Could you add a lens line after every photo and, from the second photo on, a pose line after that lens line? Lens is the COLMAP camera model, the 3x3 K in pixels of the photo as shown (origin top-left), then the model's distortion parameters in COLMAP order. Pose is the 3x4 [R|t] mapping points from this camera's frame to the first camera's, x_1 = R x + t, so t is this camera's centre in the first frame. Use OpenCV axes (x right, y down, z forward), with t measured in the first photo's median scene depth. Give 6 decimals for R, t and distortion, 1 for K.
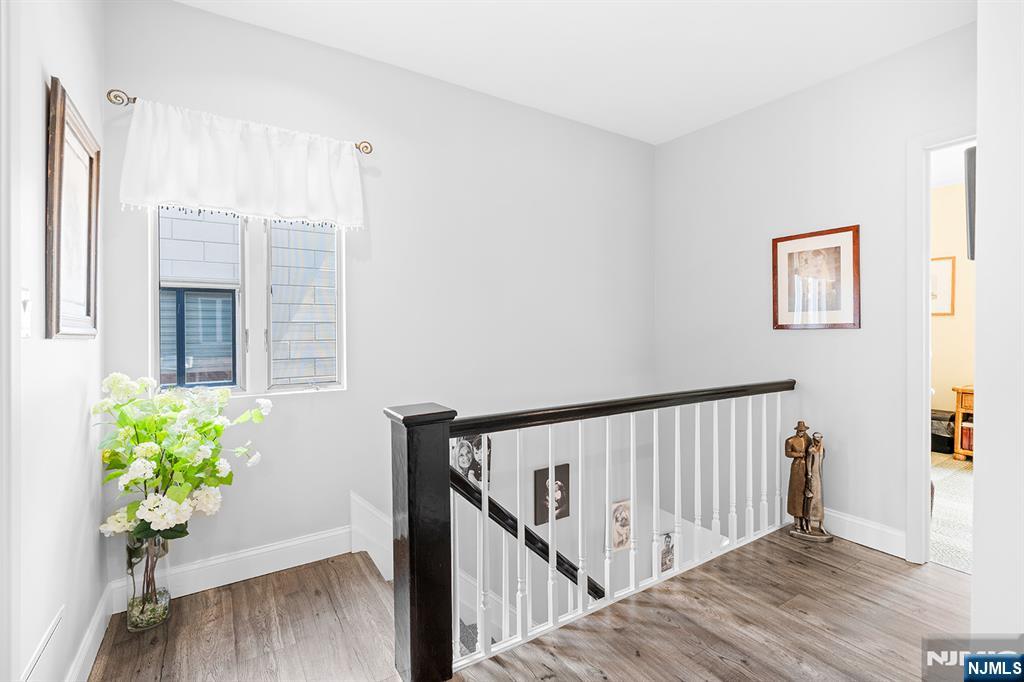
lens RADIAL K [[468.7, 0, 510.9], [0, 468.7, 332.9], [0, 0, 1]] dist [-0.009015, 0.000110]
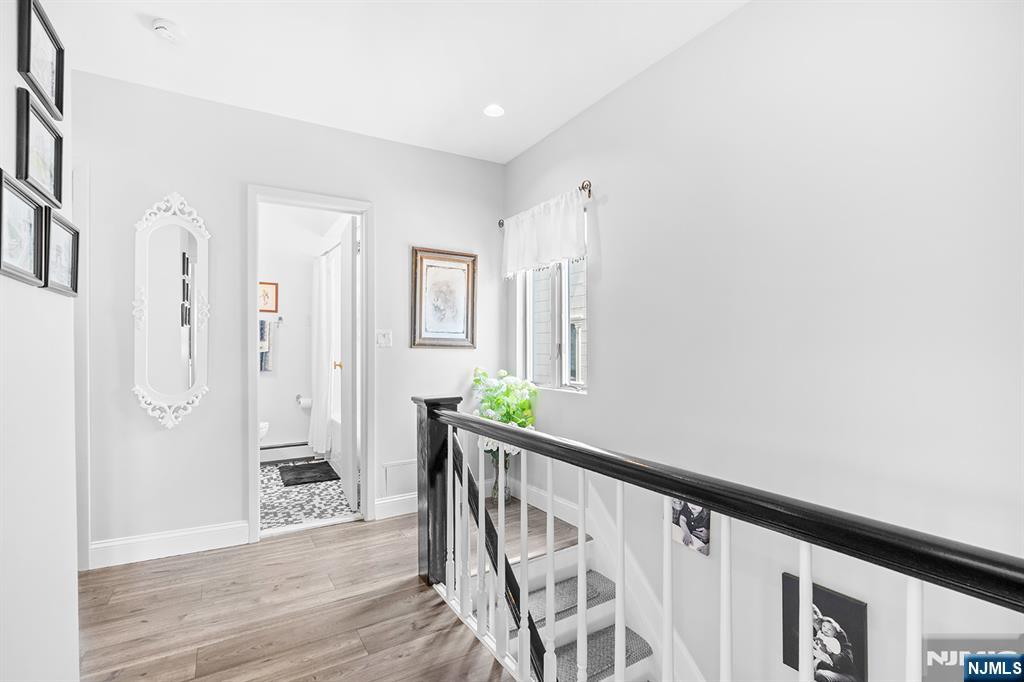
lens RADIAL K [[468.7, 0, 510.4], [0, 468.7, 344.3], [0, 0, 1]] dist [-0.009015, 0.000110]
pose [[-0.013539, 0.006072, -0.999890, 0.969700], [-0.002829, 0.999977, 0.006110, -0.013395], [0.999904, 0.002911, -0.013521, 0.938744]]
